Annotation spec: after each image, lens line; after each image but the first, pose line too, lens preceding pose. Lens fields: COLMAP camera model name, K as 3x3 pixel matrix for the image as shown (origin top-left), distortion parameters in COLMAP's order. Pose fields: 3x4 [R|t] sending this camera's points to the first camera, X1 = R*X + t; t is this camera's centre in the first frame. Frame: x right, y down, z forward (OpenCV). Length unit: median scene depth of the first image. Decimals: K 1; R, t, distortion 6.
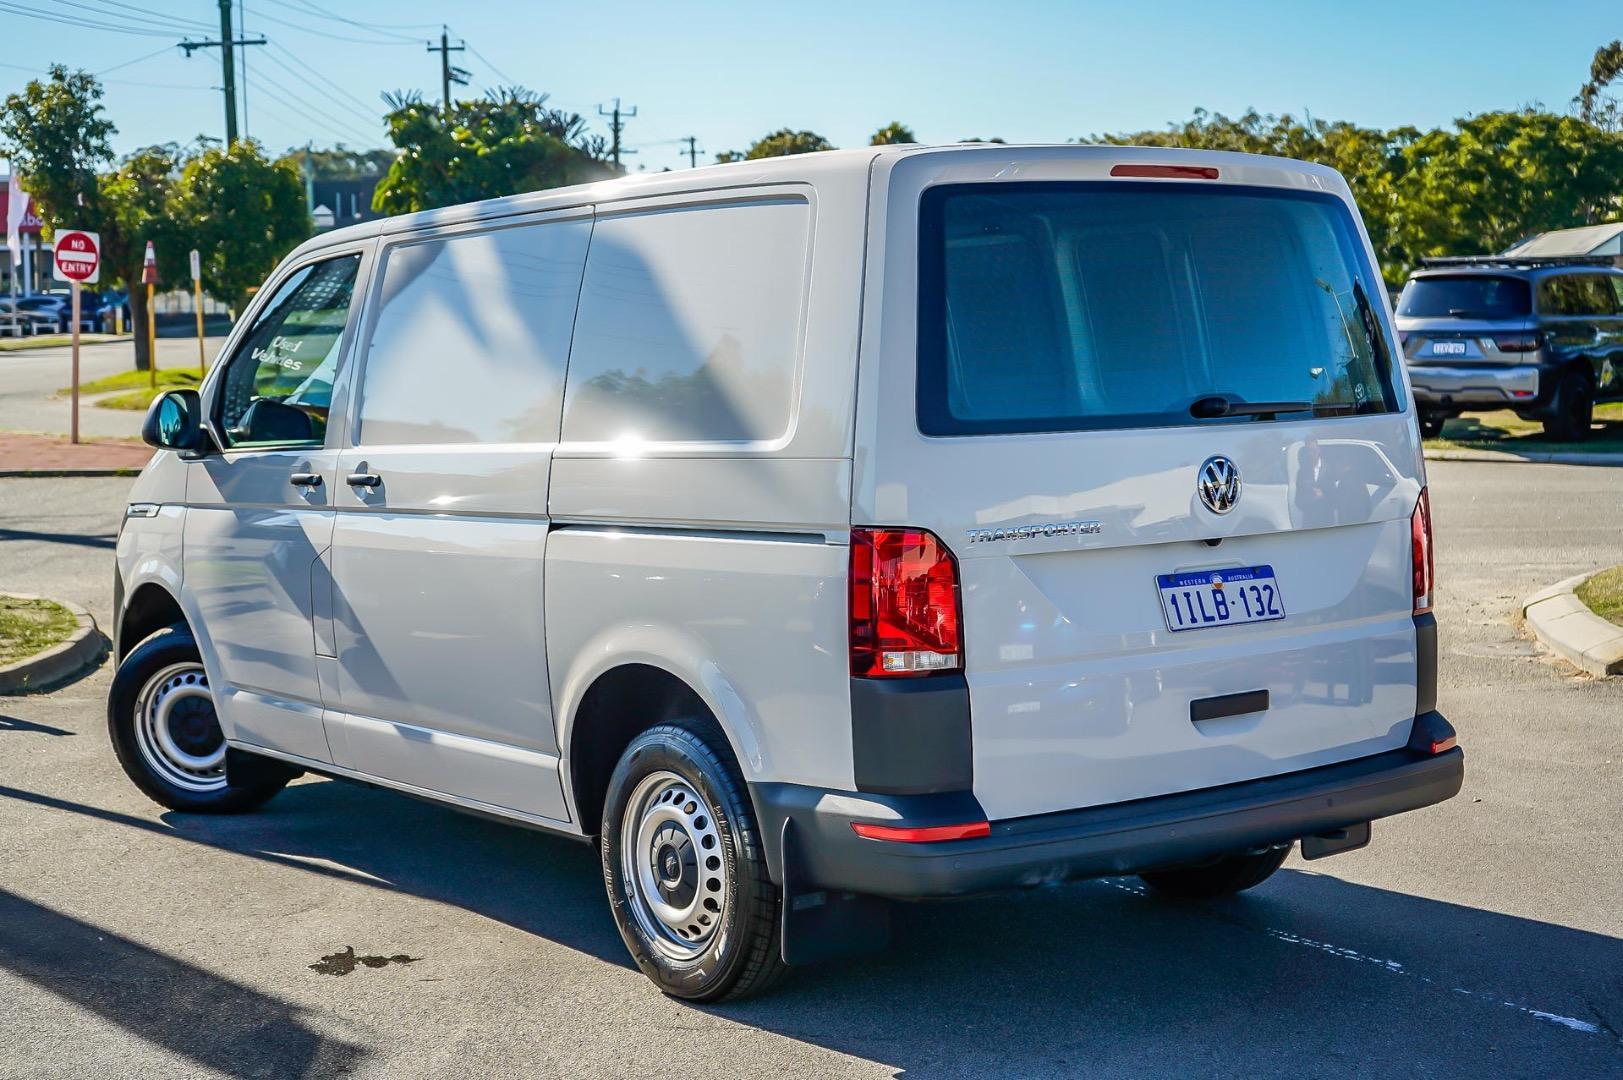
lens RADIAL K [[2562.2, 0, 804.8], [0, 2562.2, 527.2], [0, 0, 1]] dist [0.034239, 0.000000]
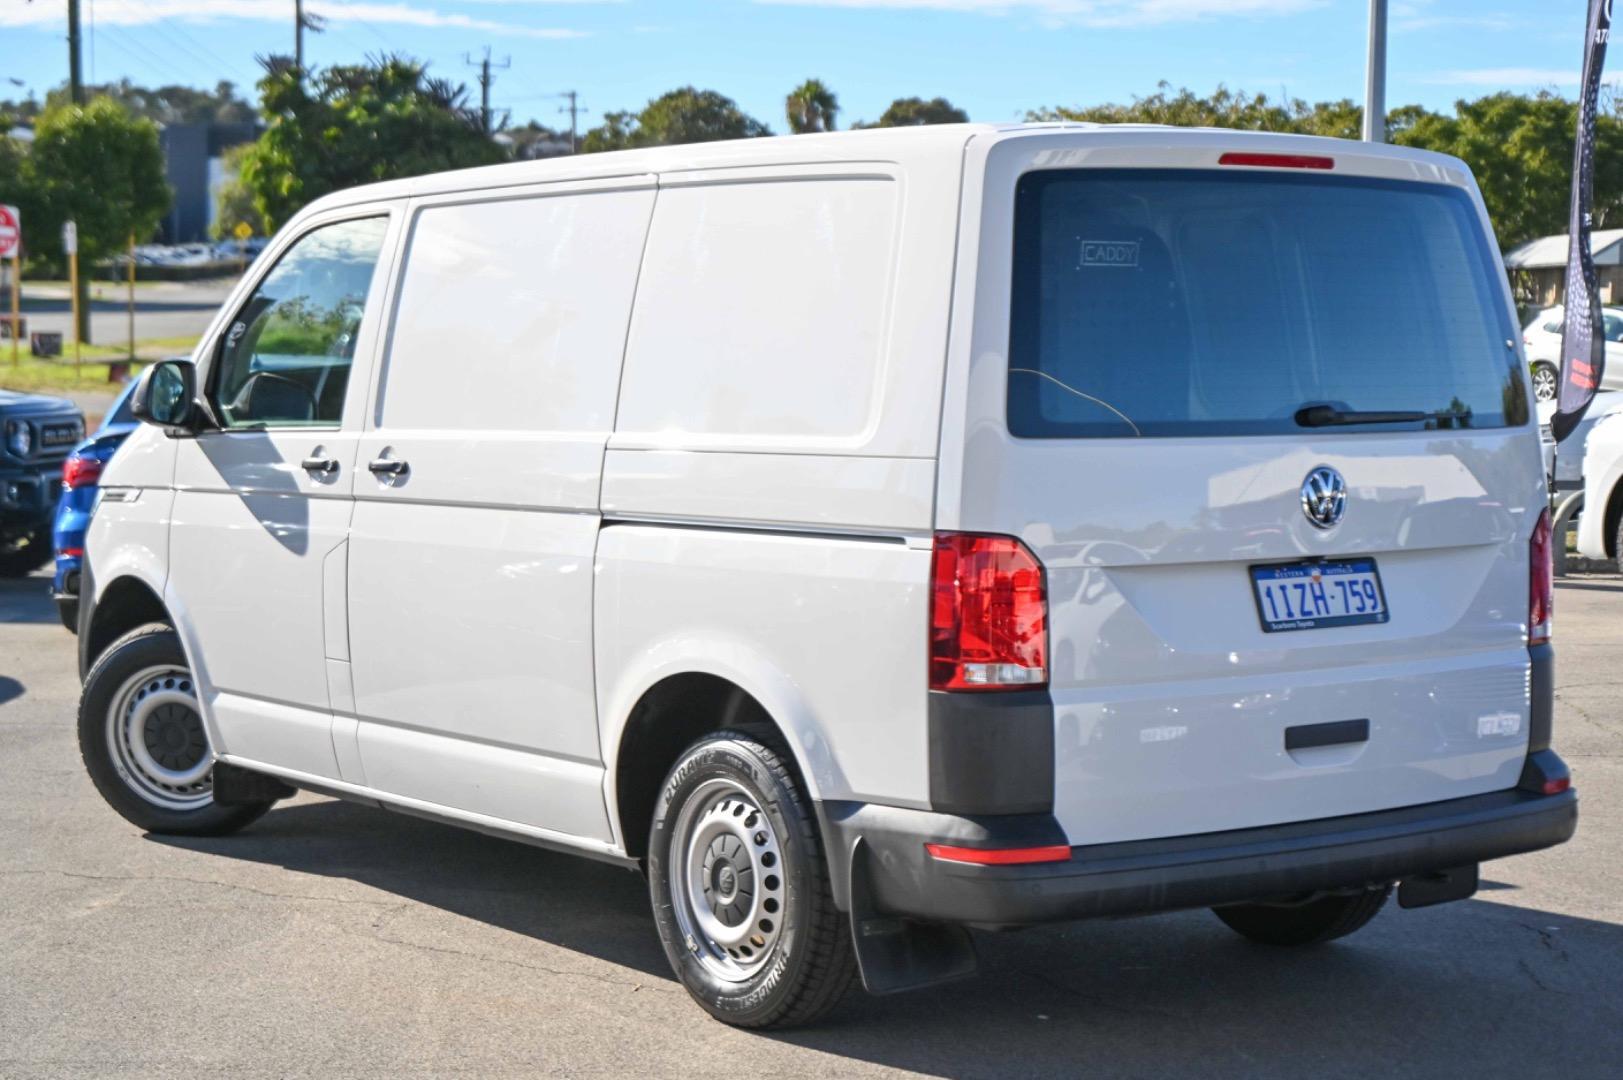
lens RADIAL K [[3215.2, 0, 819.6], [0, 3215.2, 555.1], [0, 0, 1]] dist [0.083799, 0.000000]
pose [[0.999540, 0.030294, 0.001263, -0.021796], [-0.030298, 0.999538, 0.002533, 0.006324], [-0.001185, -0.002570, 0.999996, -0.162935]]
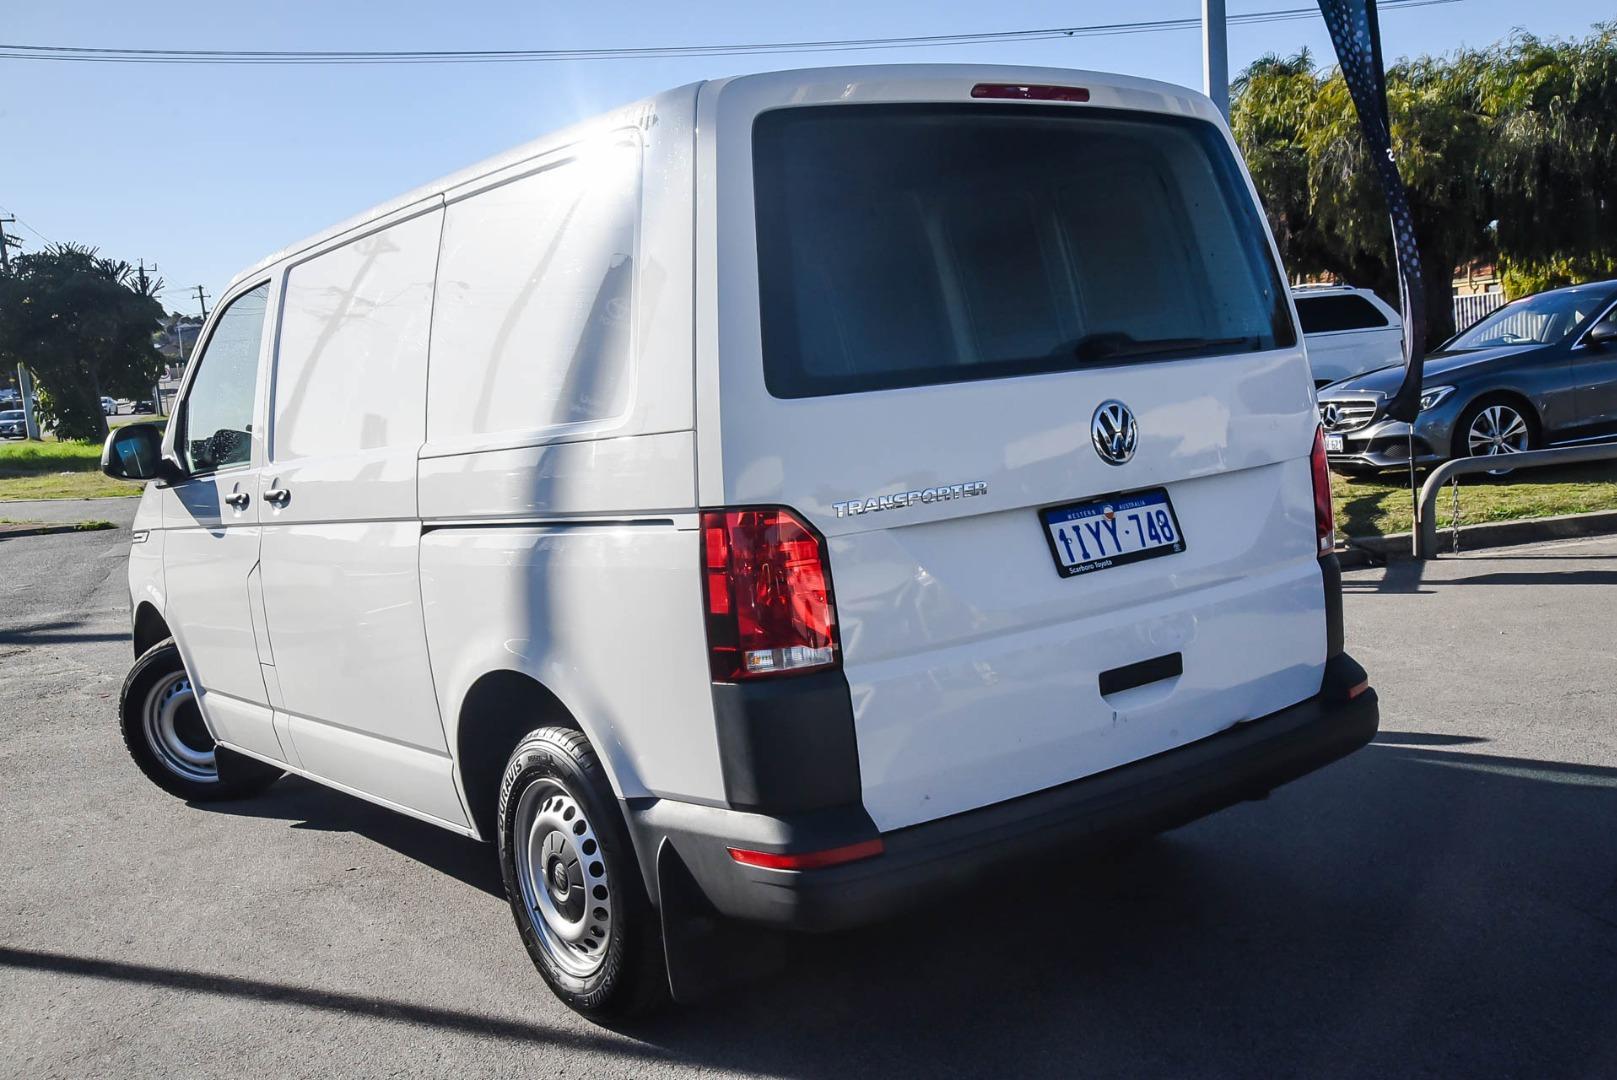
lens RADIAL K [[1601.5, 0, 805.2], [0, 1601.5, 537.8], [0, 0, 1]] dist [0.096283, 0.000000]
pose [[0.997529, -0.070257, 0.000250, 0.044926], [0.070241, 0.997372, 0.017750, 0.002581], [-0.001496, -0.017688, 0.999842, 0.390489]]
